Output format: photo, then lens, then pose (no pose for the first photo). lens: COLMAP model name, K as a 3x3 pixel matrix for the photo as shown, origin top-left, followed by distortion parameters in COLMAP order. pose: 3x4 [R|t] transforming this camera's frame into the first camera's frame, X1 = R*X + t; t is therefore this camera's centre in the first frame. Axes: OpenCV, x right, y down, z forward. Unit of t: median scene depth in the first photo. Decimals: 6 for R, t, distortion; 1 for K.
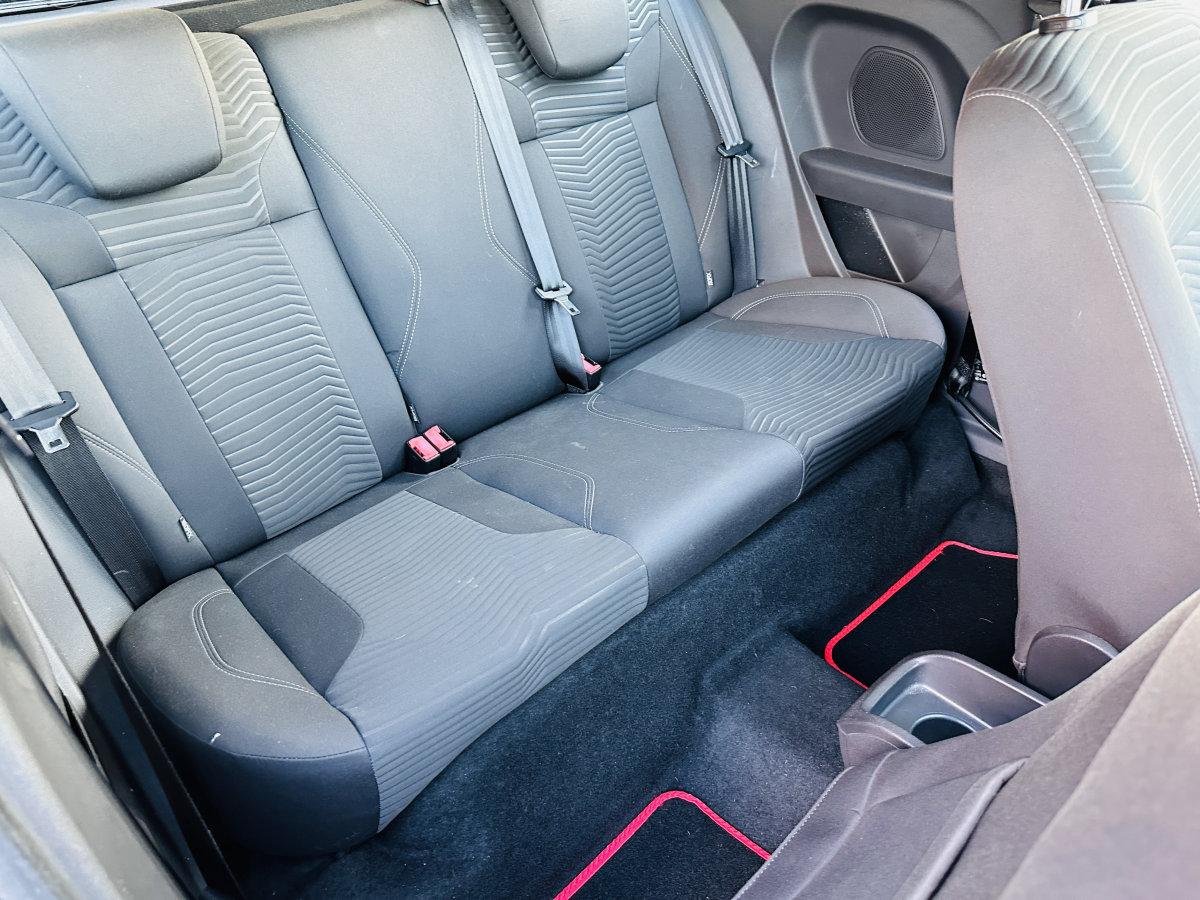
lens RADIAL K [[837.7, 0, 600.0], [0, 837.7, 450.0], [0, 0, 1]] dist [0.043791, -0.048430]
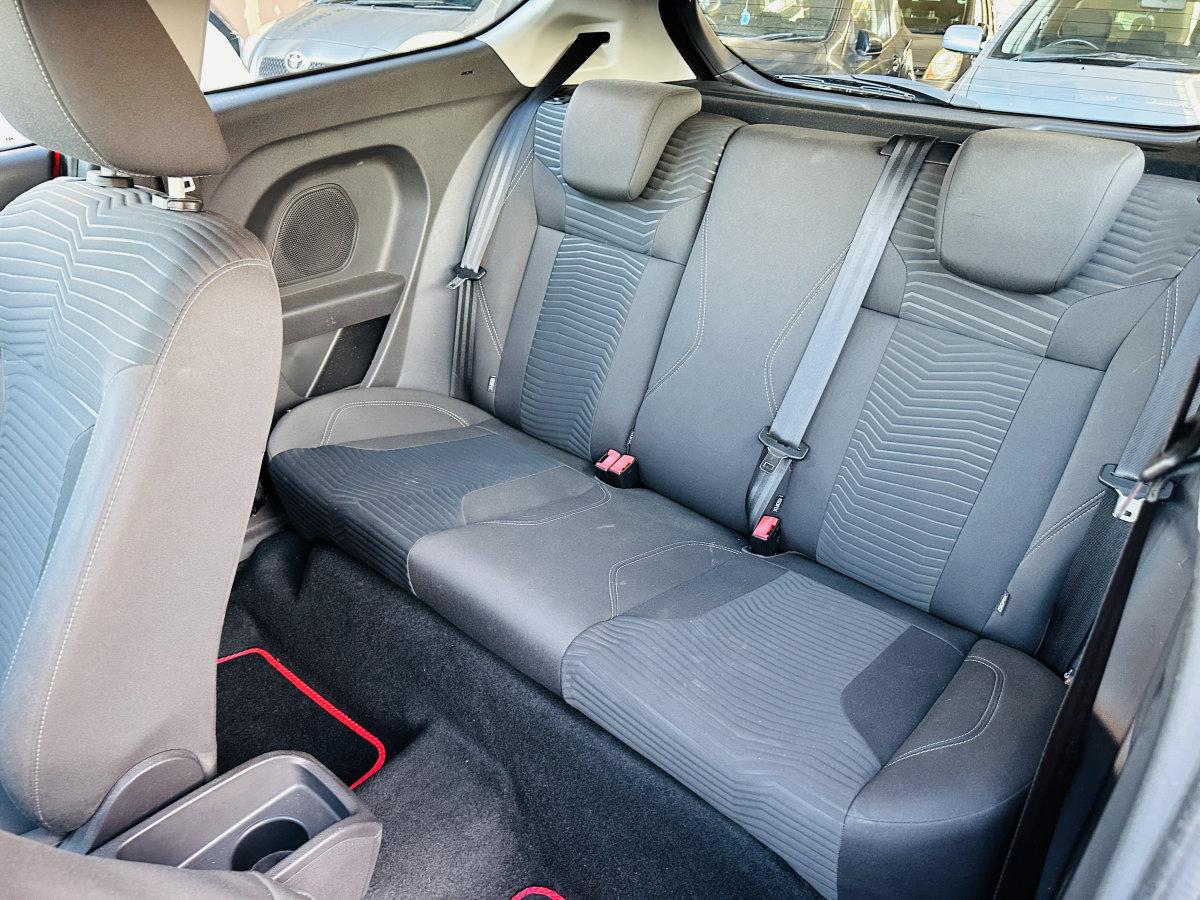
lens RADIAL K [[837.7, 0, 600.0], [0, 837.7, 450.0], [0, 0, 1]] dist [0.043791, -0.048430]
pose [[0.137281, 0.540338, -0.830174, 0.770857], [-0.619450, 0.700832, 0.353718, -0.426590], [0.772939, 0.465693, 0.430923, 0.470010]]
